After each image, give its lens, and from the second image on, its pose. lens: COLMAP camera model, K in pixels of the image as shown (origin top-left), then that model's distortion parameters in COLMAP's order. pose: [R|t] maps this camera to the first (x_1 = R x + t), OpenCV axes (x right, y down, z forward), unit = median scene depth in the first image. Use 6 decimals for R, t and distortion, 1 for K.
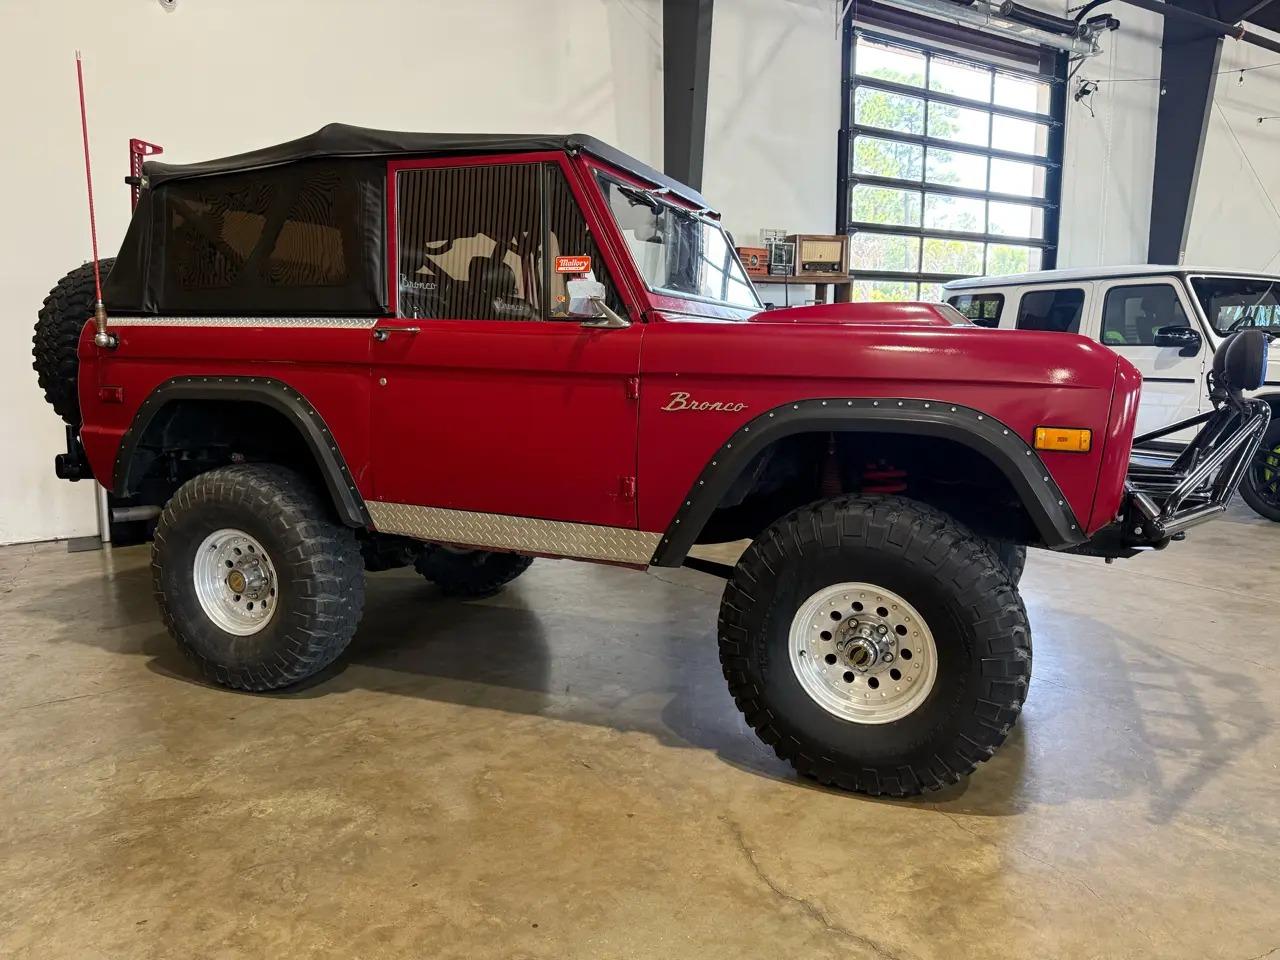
lens RADIAL K [[914.7, 0, 638.6], [0, 914.7, 484.0], [0, 0, 1]] dist [0.036698, -0.043153]
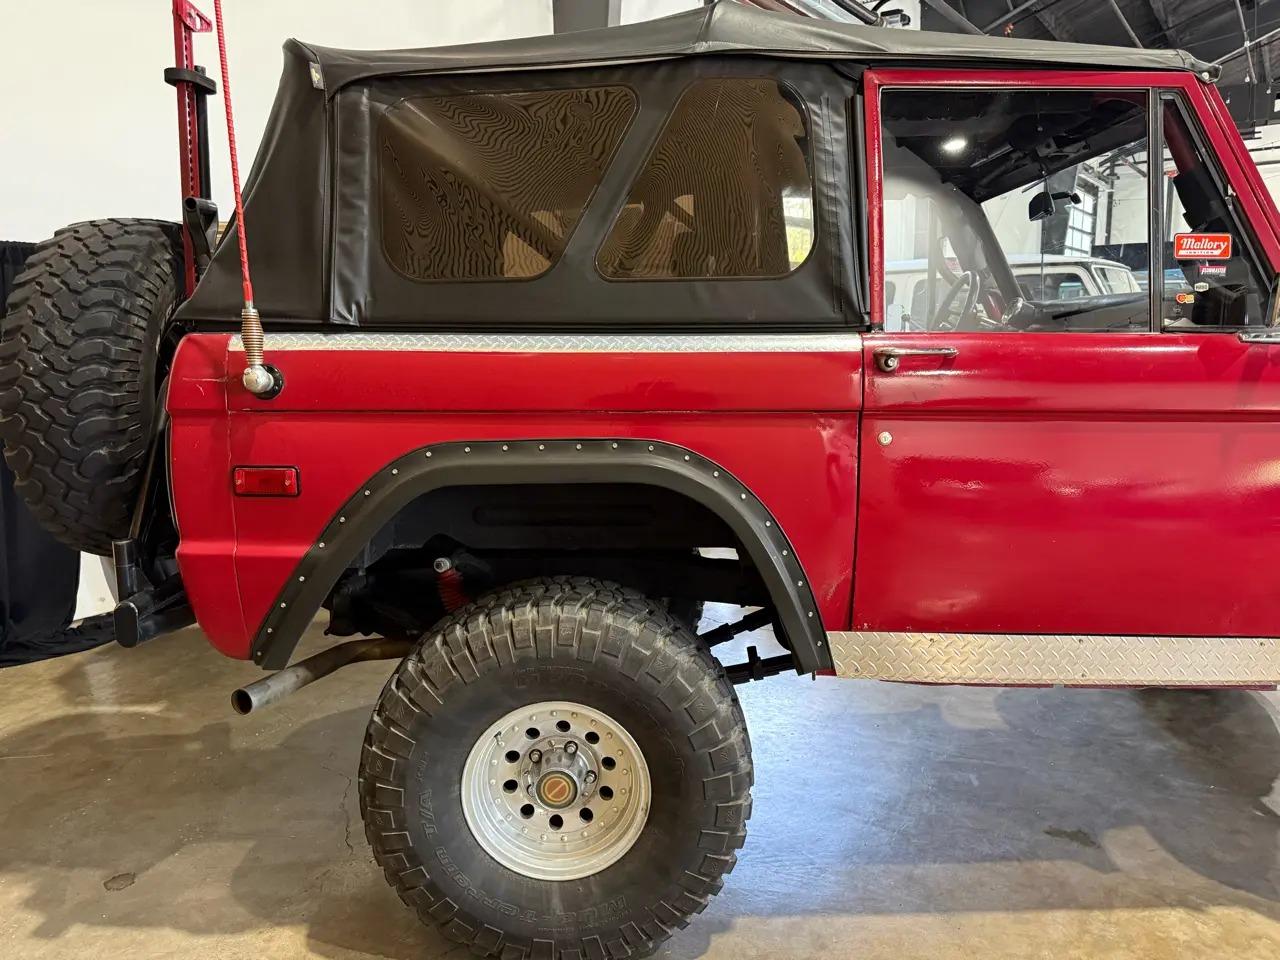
lens RADIAL K [[914.7, 0, 644.0], [0, 914.7, 490.4], [0, 0, 1]] dist [0.036698, -0.043153]
pose [[0.926639, -0.079945, 0.367353, -0.620527], [0.070753, 0.996753, 0.038444, -0.106300], [-0.369234, -0.009633, 0.929287, 0.474040]]
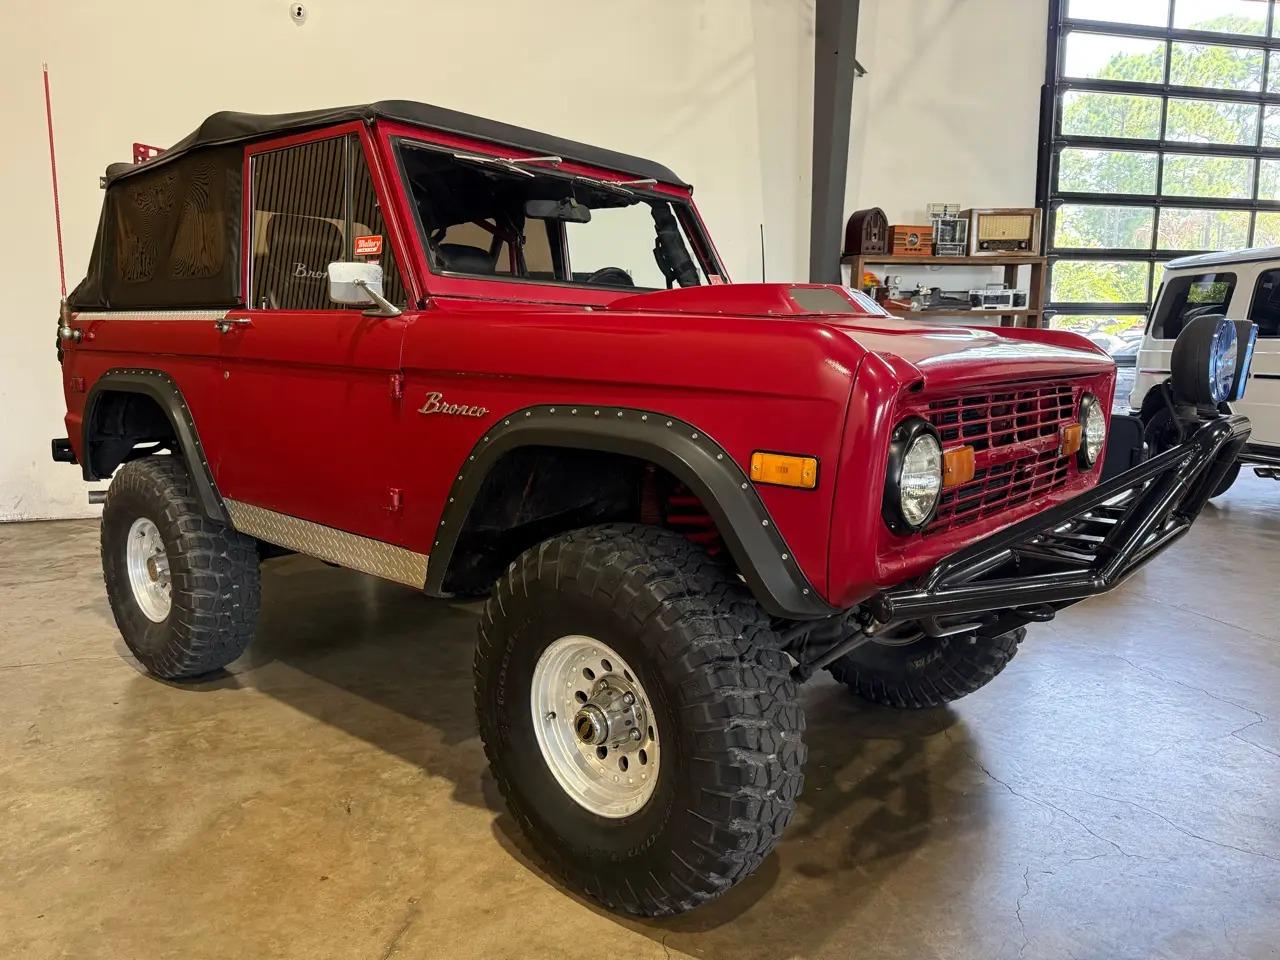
lens RADIAL K [[914.7, 0, 639.3], [0, 914.7, 473.7], [0, 0, 1]] dist [0.036698, -0.043153]
pose [[0.951196, 0.044432, -0.305371, 0.410465], [-0.044888, 0.998977, 0.005534, -0.031716], [0.305305, 0.008444, 0.952217, 0.203810]]
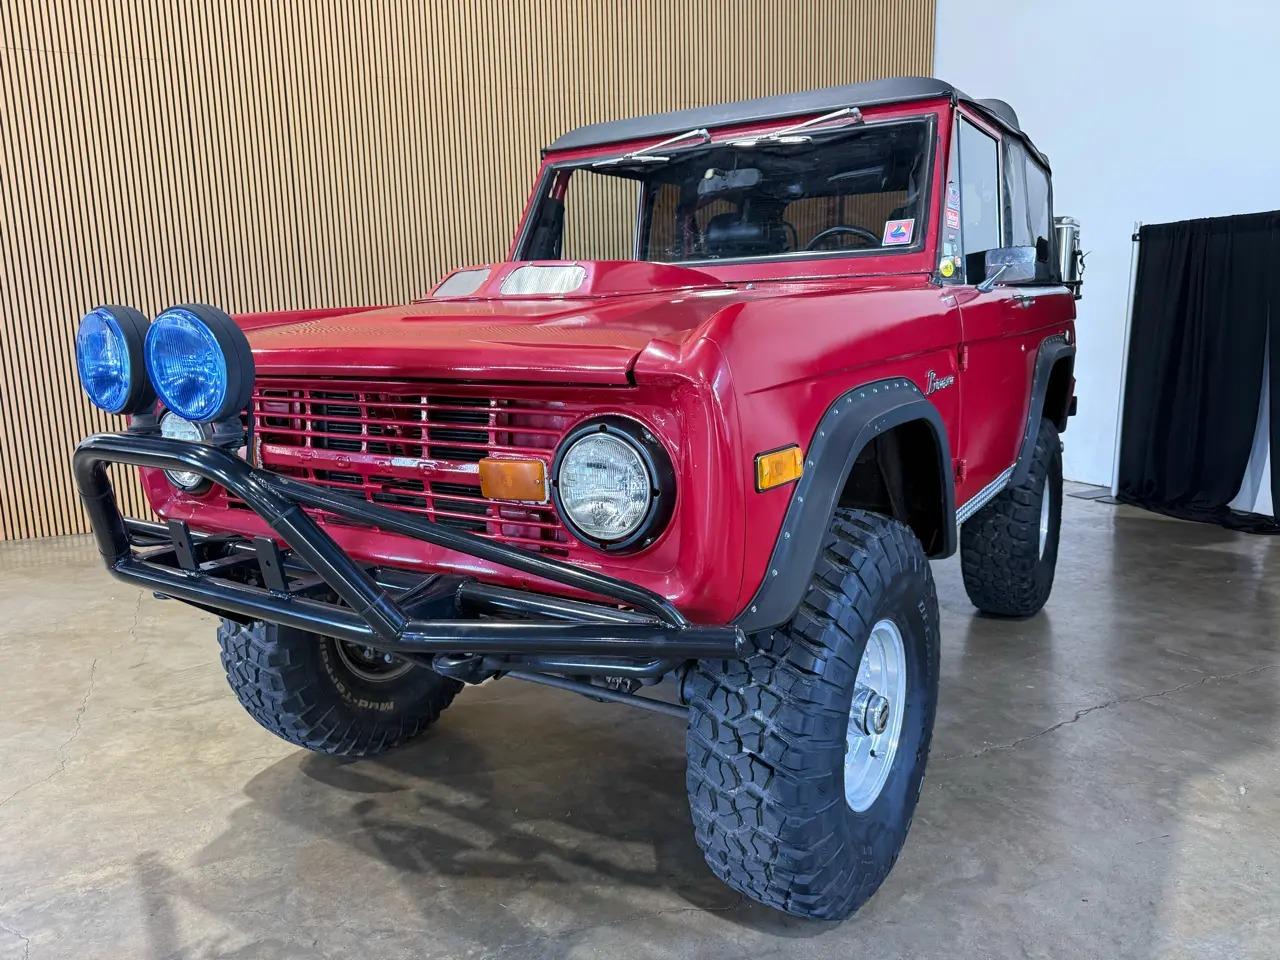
lens RADIAL K [[914.7, 0, 631.1], [0, 914.7, 487.8], [0, 0, 1]] dist [0.036698, -0.043153]
pose [[-0.179708, 0.180325, -0.967051, 0.988450], [-0.118441, 0.971938, 0.203246, -0.177531], [0.976564, 0.151063, -0.153307, 1.192875]]
